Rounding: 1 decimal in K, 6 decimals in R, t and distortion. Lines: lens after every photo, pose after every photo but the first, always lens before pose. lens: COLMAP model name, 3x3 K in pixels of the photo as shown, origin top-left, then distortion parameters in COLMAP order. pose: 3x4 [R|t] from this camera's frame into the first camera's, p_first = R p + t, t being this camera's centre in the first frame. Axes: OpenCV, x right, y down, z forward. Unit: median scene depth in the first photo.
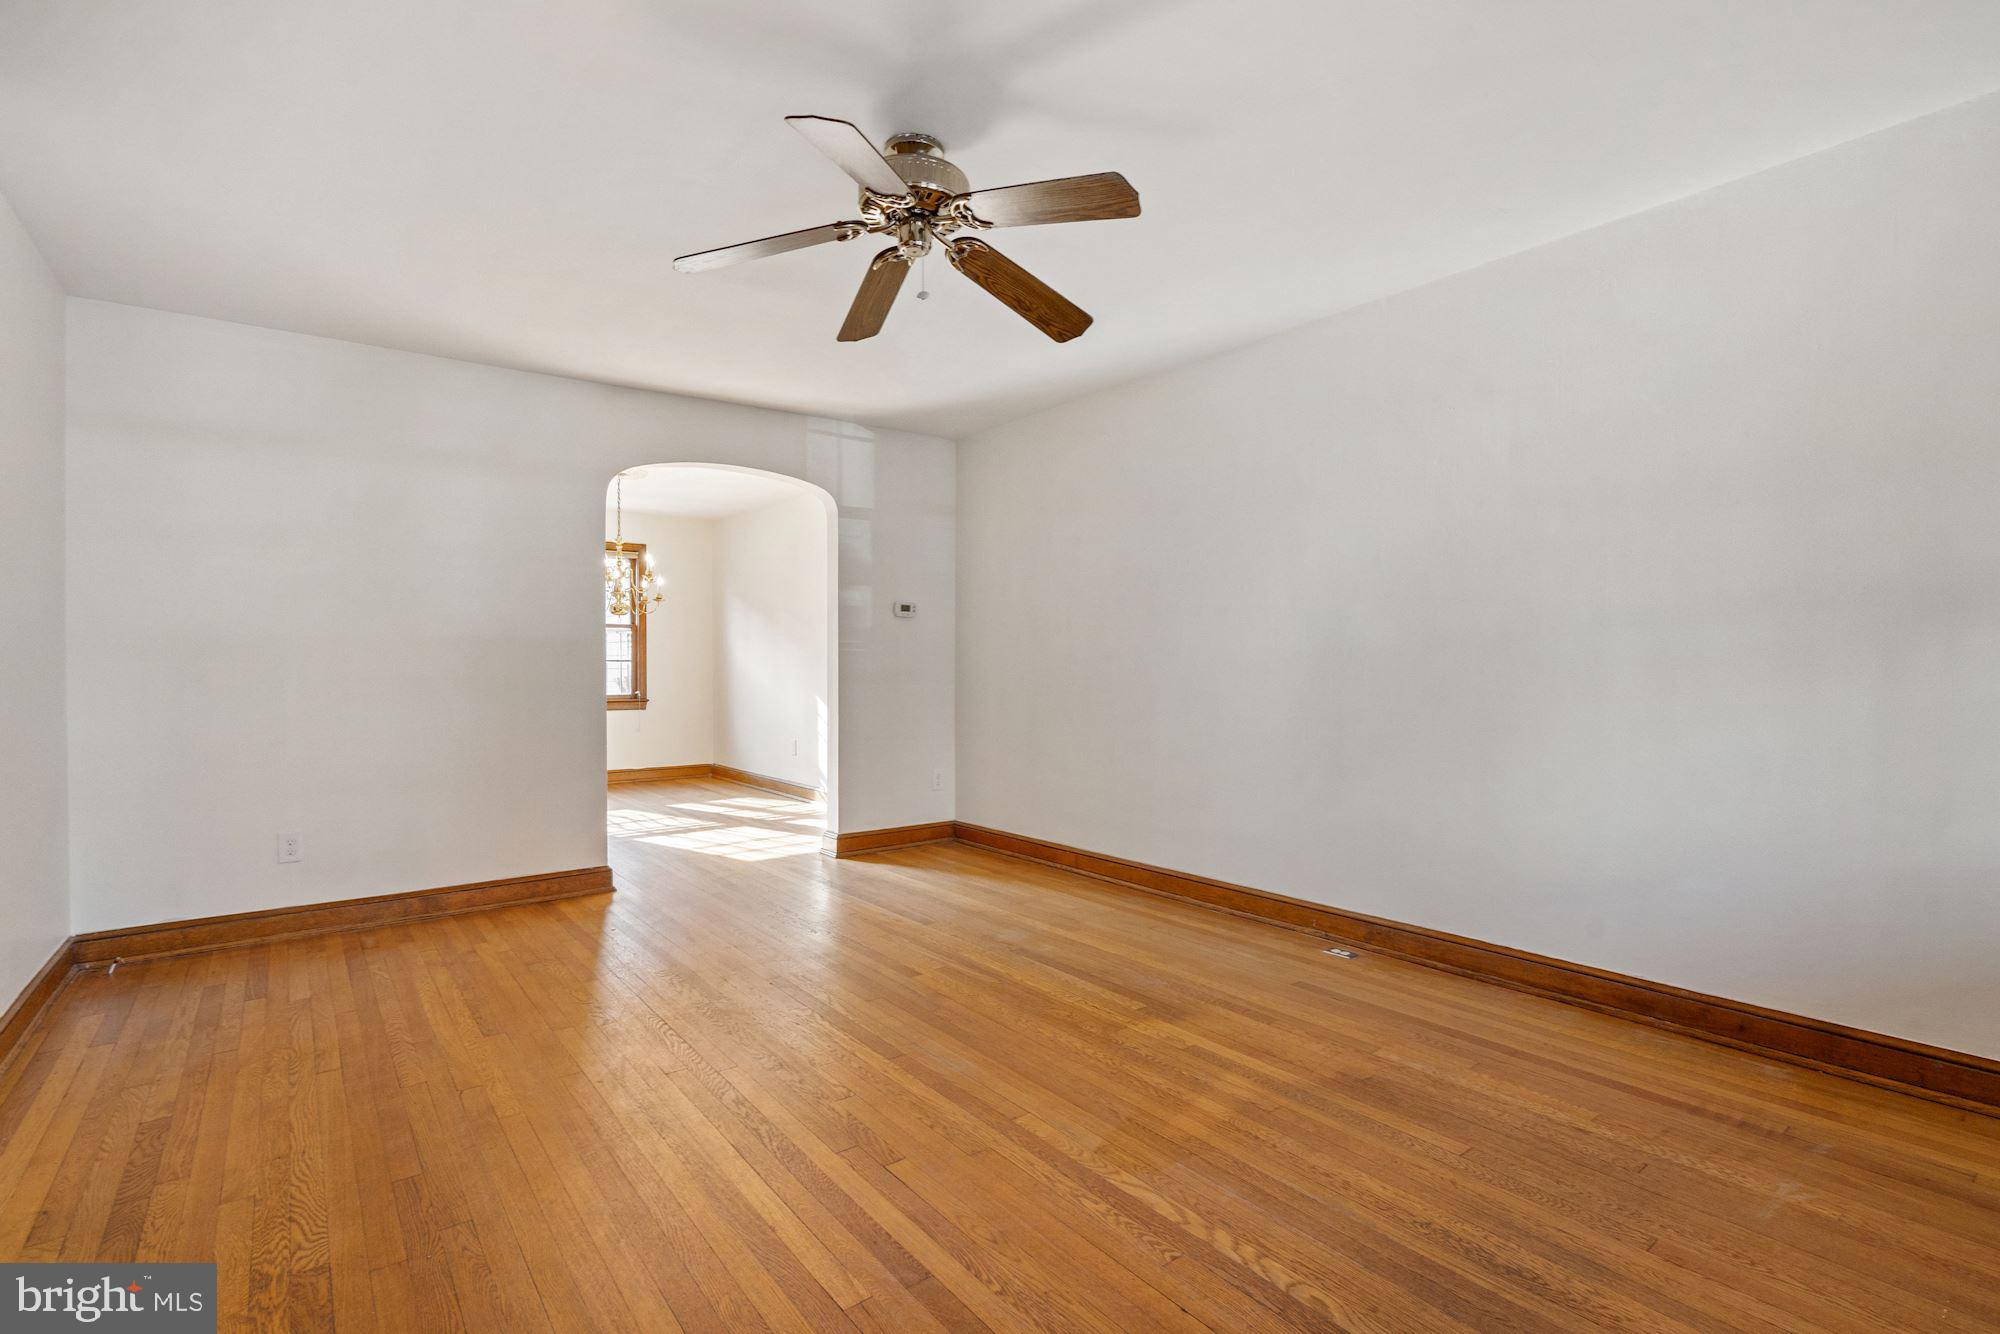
lens RADIAL K [[923.5, 0, 998.8], [0, 923.5, 692.0], [0, 0, 1]] dist [0.001236, 0.000406]
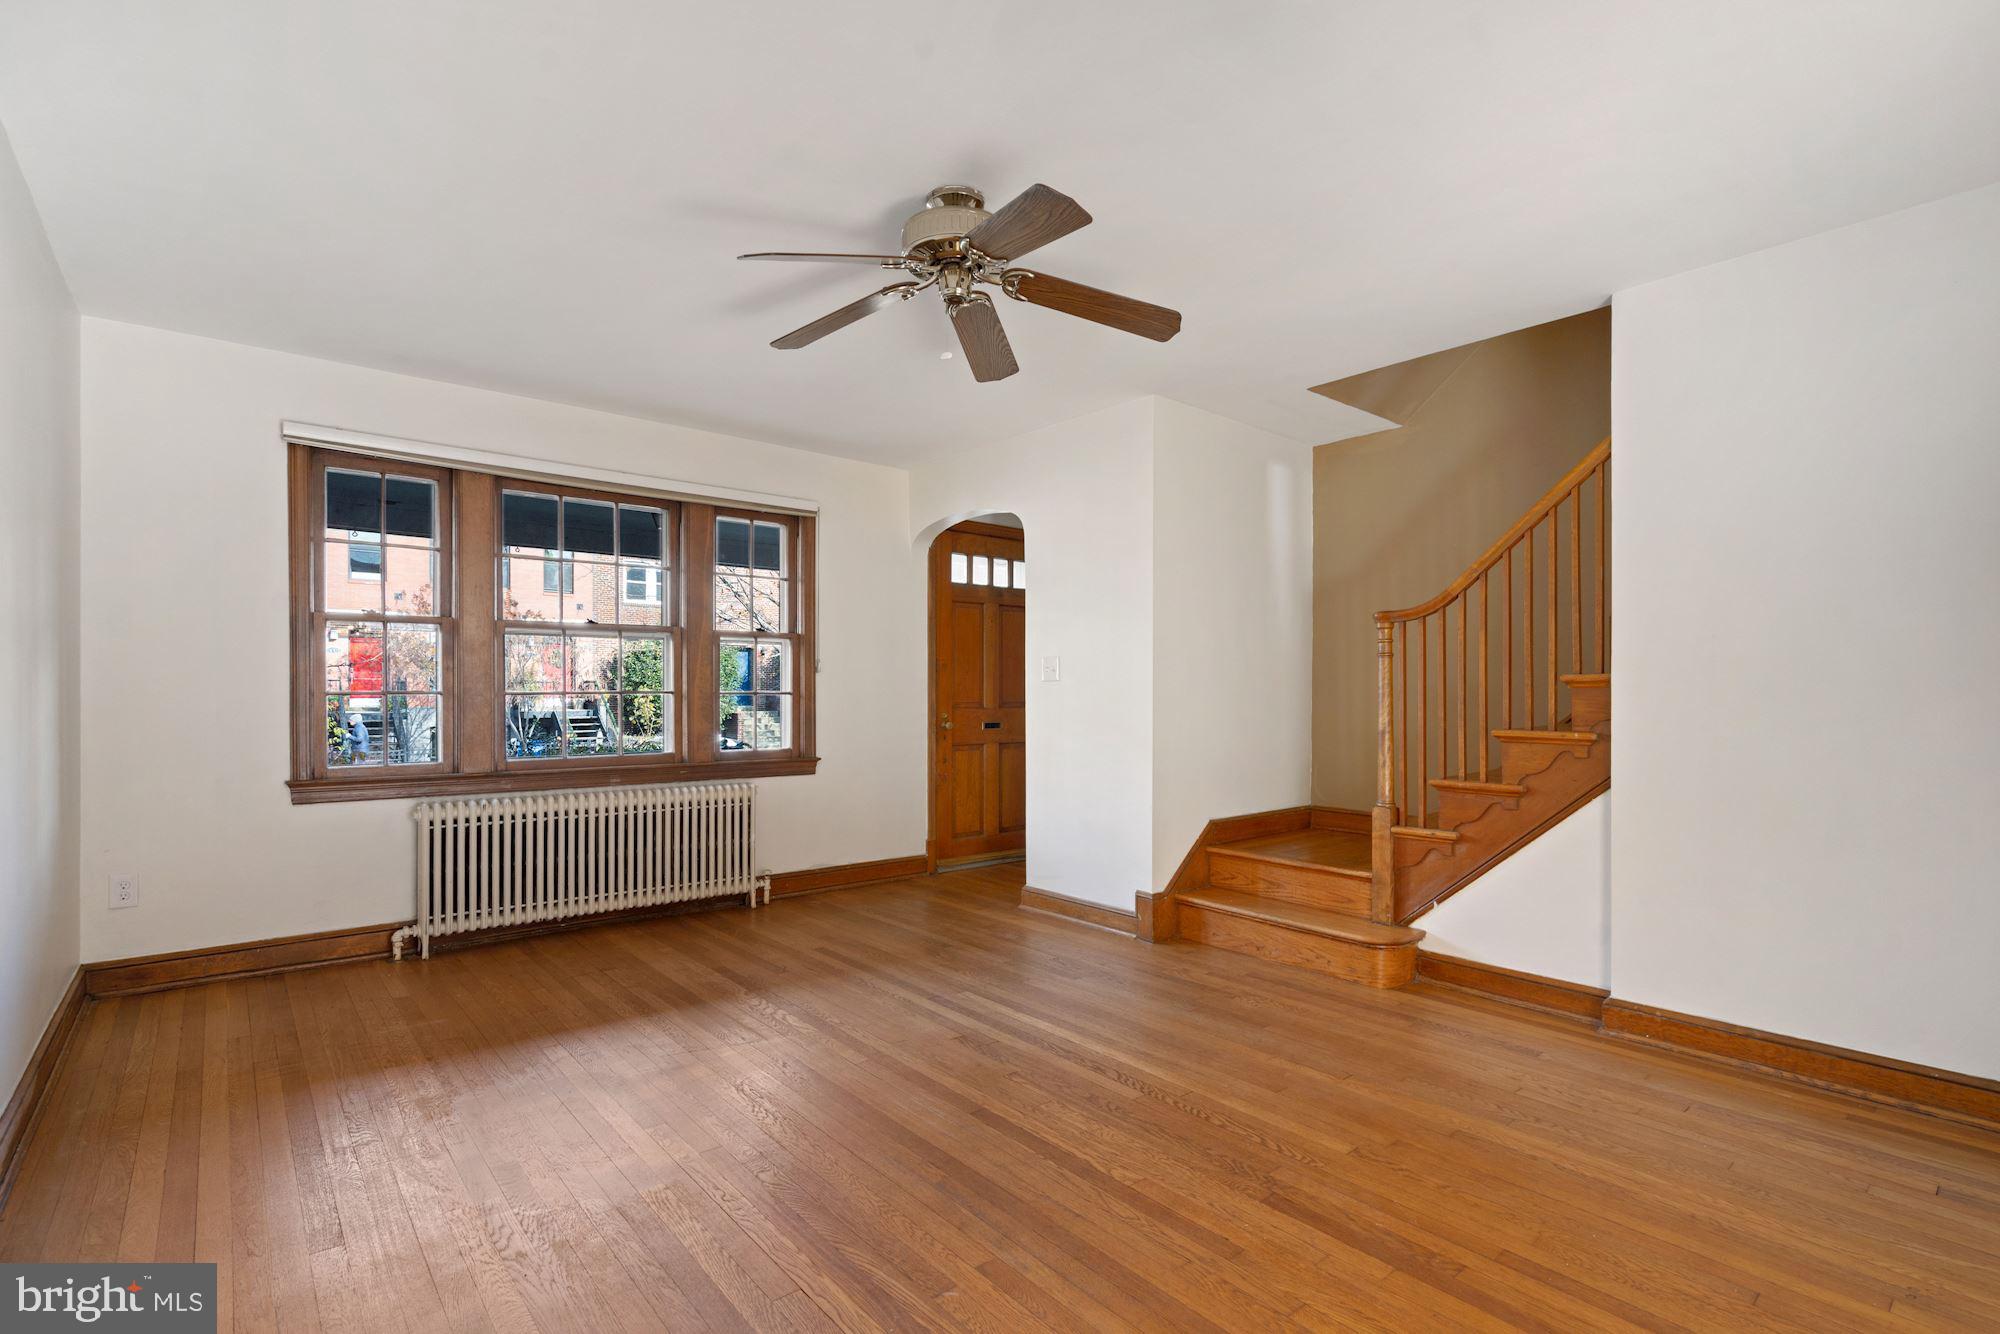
lens RADIAL K [[931.7, 0, 986.7], [0, 931.7, 698.5], [0, 0, 1]] dist [-0.001383, 0.000089]
pose [[-0.999522, -0.001778, -0.030869, -0.082788], [-0.002762, 0.999489, 0.031859, -0.057539], [0.030797, 0.031929, -0.999016, 1.796400]]
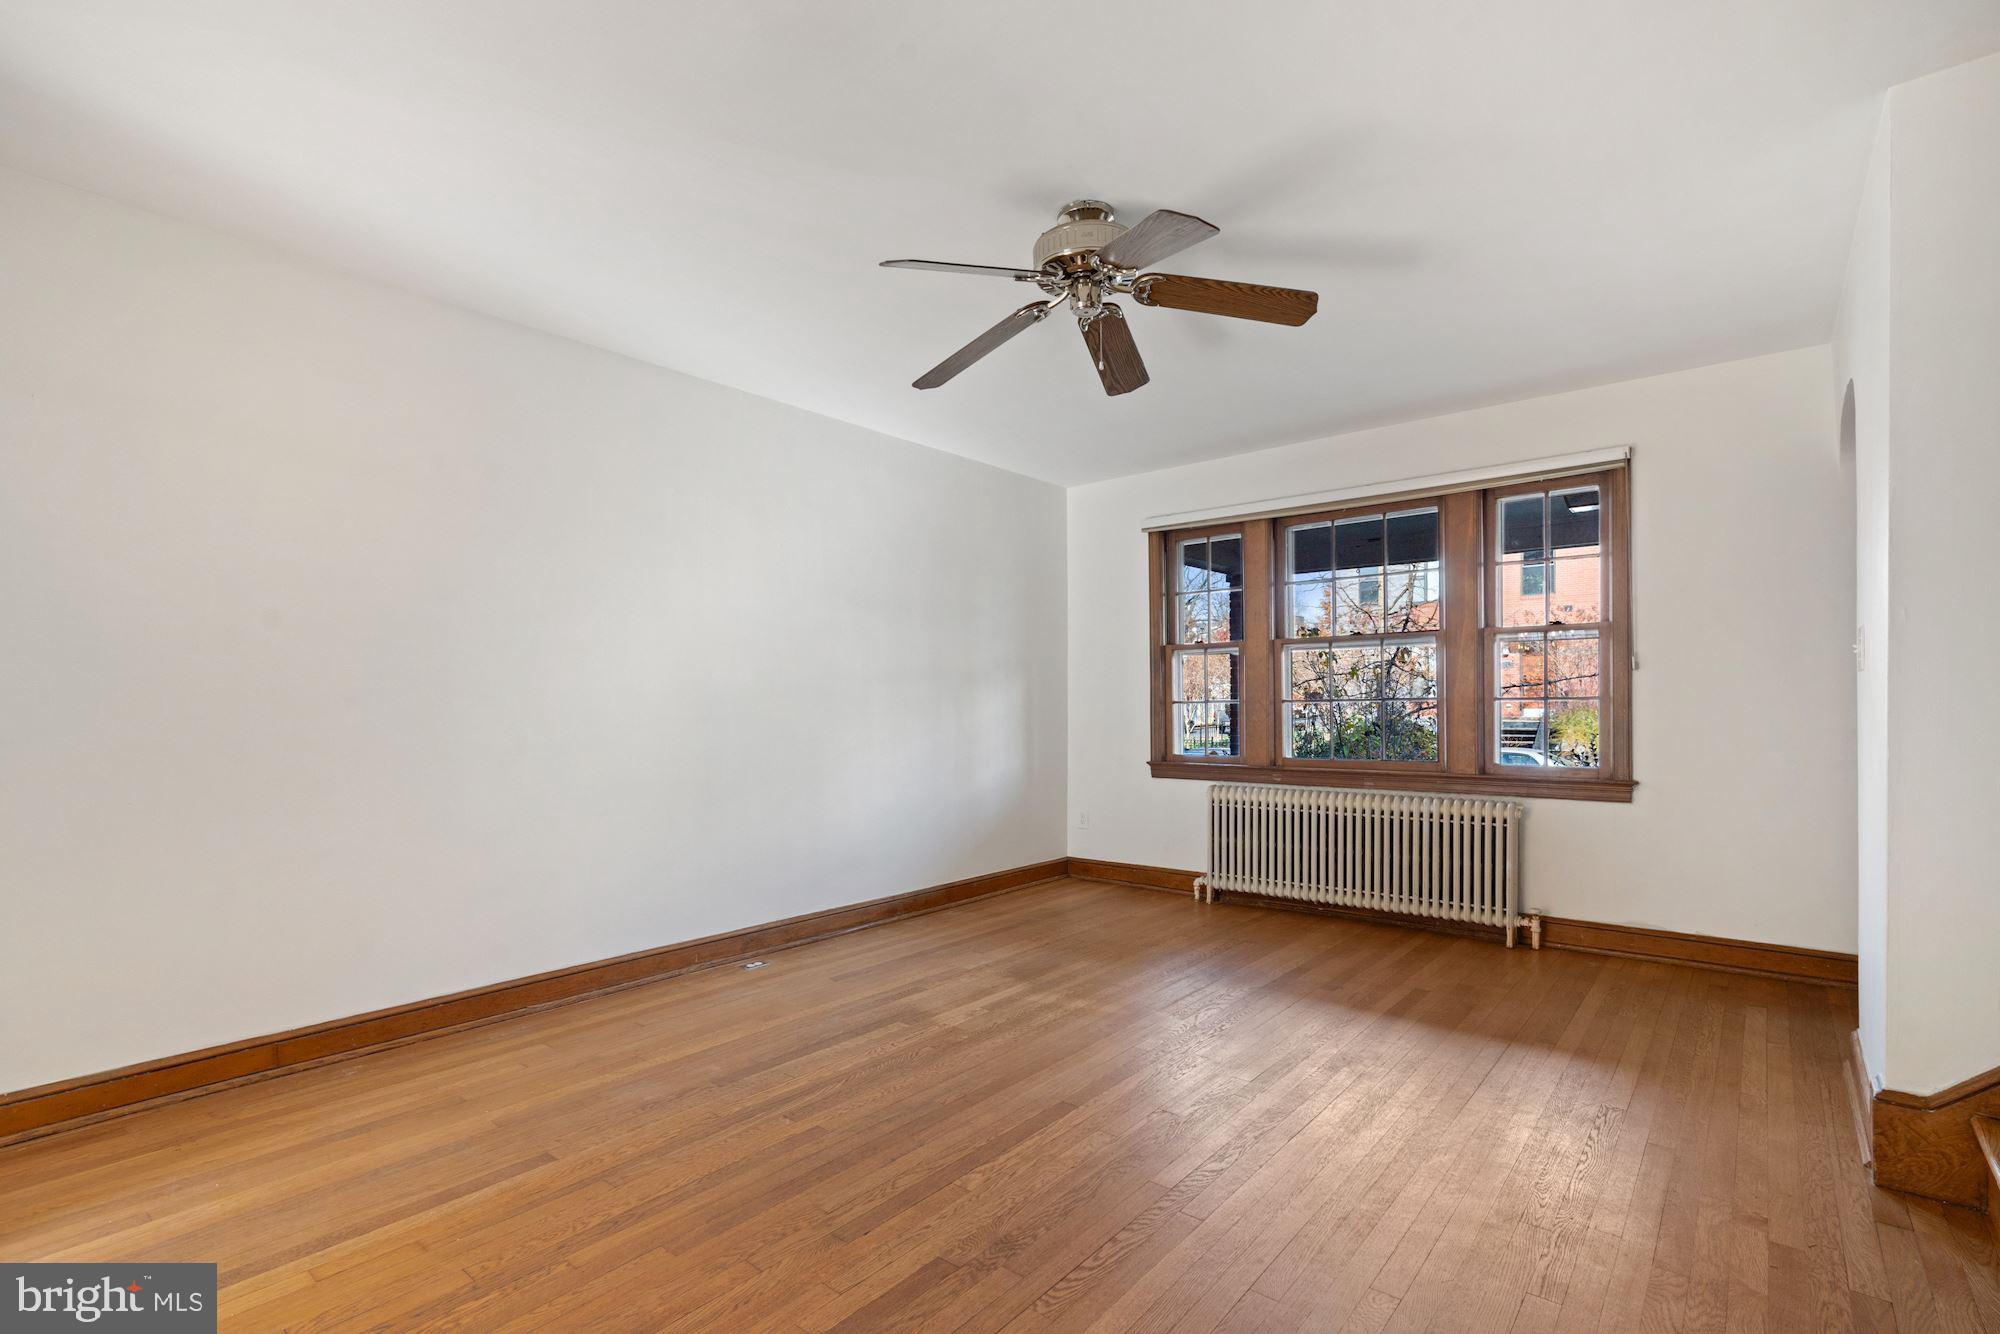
lens RADIAL K [[921.3, 0, 995.1], [0, 921.3, 715.1], [0, 0, 1]] dist [0.000884, 0.000069]
pose [[-0.216001, -0.008818, 0.976353, -0.965213], [0.032582, 0.999337, 0.016234, -0.034581], [-0.975849, 0.035318, -0.215571, 1.174403]]
